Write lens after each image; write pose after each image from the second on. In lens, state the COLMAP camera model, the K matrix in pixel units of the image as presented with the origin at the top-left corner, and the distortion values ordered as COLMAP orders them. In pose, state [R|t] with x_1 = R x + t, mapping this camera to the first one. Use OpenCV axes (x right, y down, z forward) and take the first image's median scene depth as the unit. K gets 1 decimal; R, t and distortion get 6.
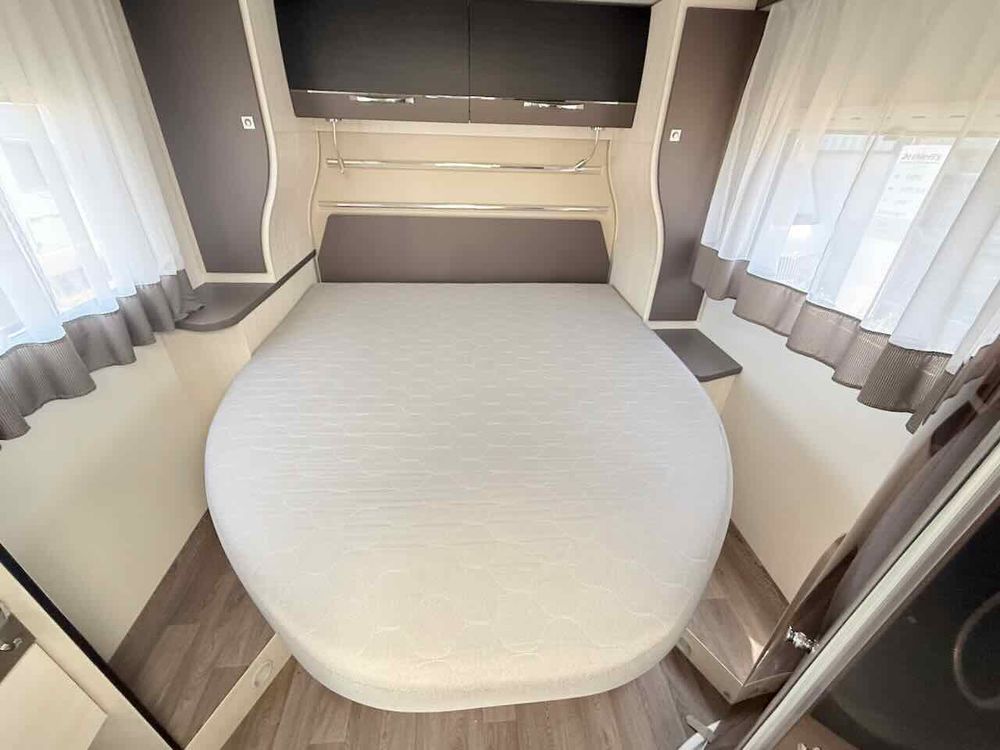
lens RADIAL K [[415.7, 0, 496.2], [0, 415.7, 374.8], [0, 0, 1]] dist [-0.002718, 0.000268]
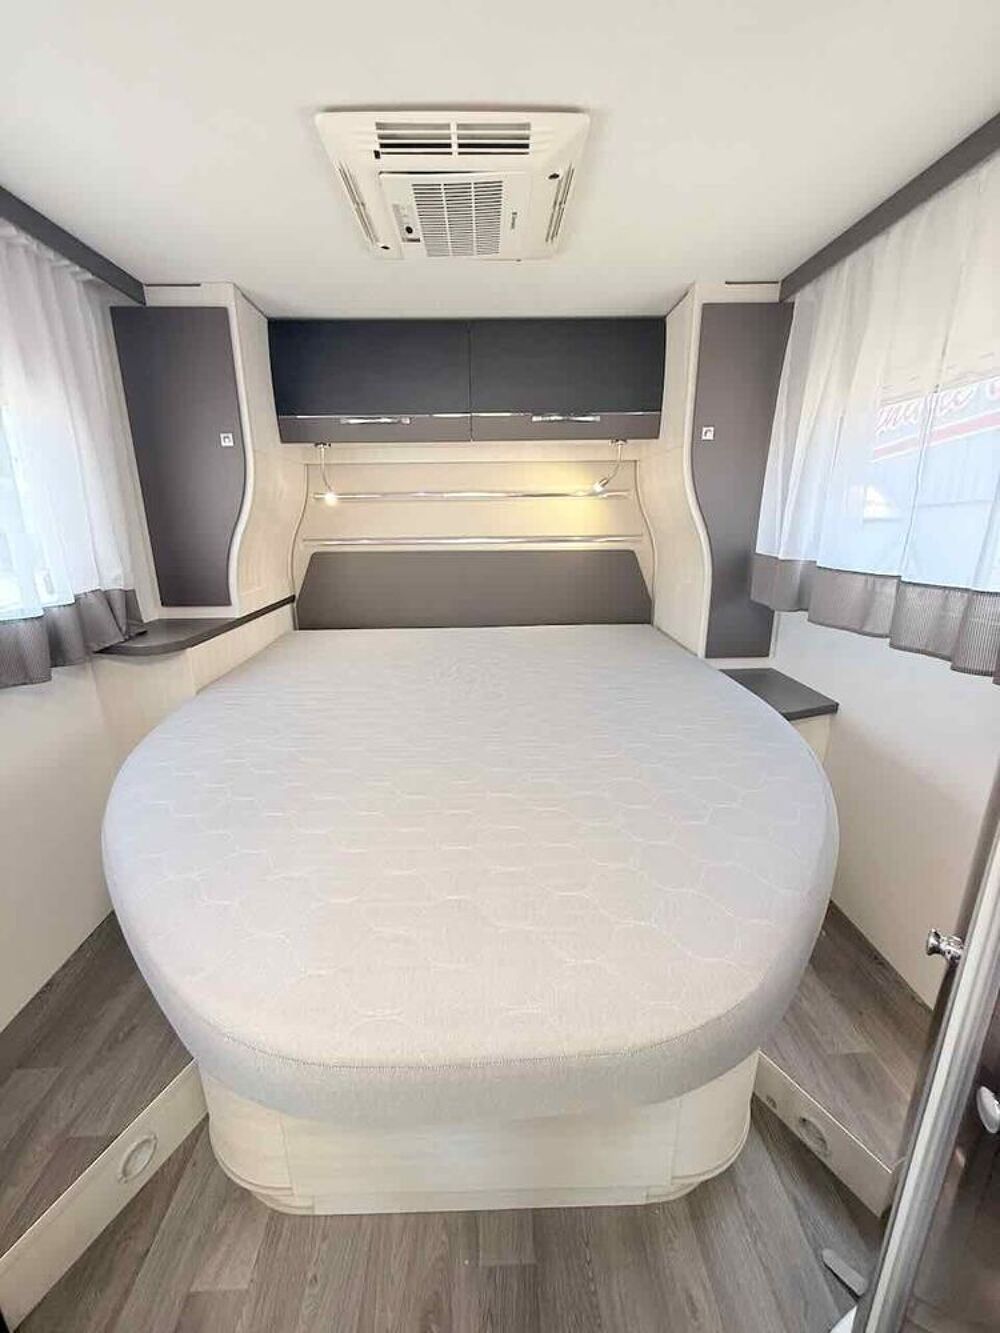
lens RADIAL K [[527.8, 0, 496.5], [0, 527.8, 664.6], [0, 0, 1]] dist [0.000875, 0.000456]
pose [[0.997784, -0.025723, -0.061357, 0.052296], [0.008978, 0.965857, -0.258920, 0.172036], [0.065922, 0.257795, 0.963948, 0.042652]]
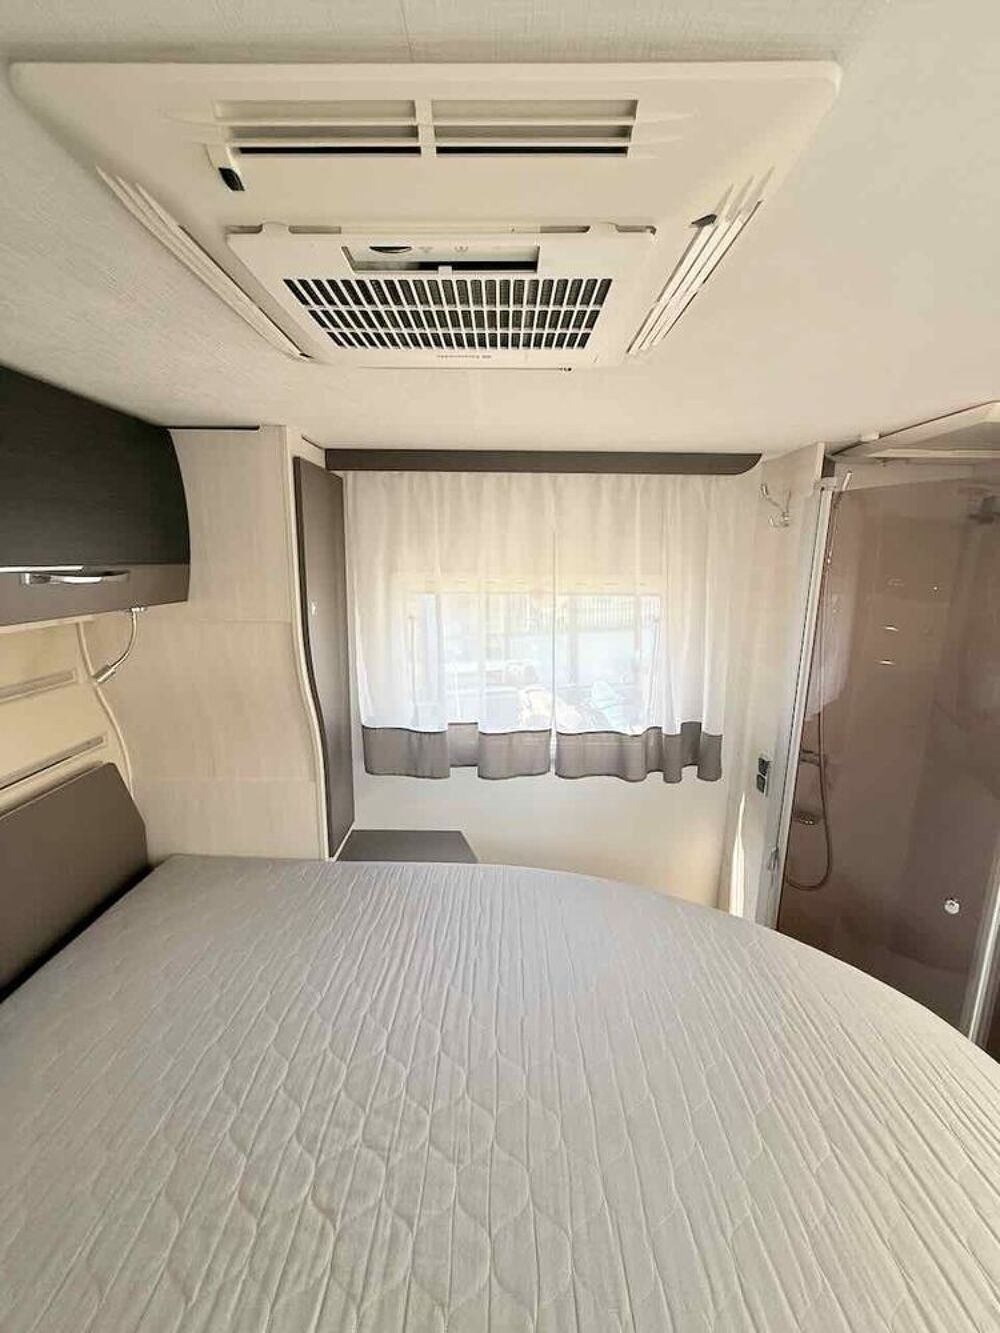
lens RADIAL K [[527.8, 0, 496.2], [0, 527.8, 665.3], [0, 0, 1]] dist [0.000875, 0.000456]
pose [[0.081984, -0.227752, 0.970262, -0.439864], [0.506367, 0.848039, 0.156276, -0.500055], [-0.858412, 0.478496, 0.184852, 0.645815]]
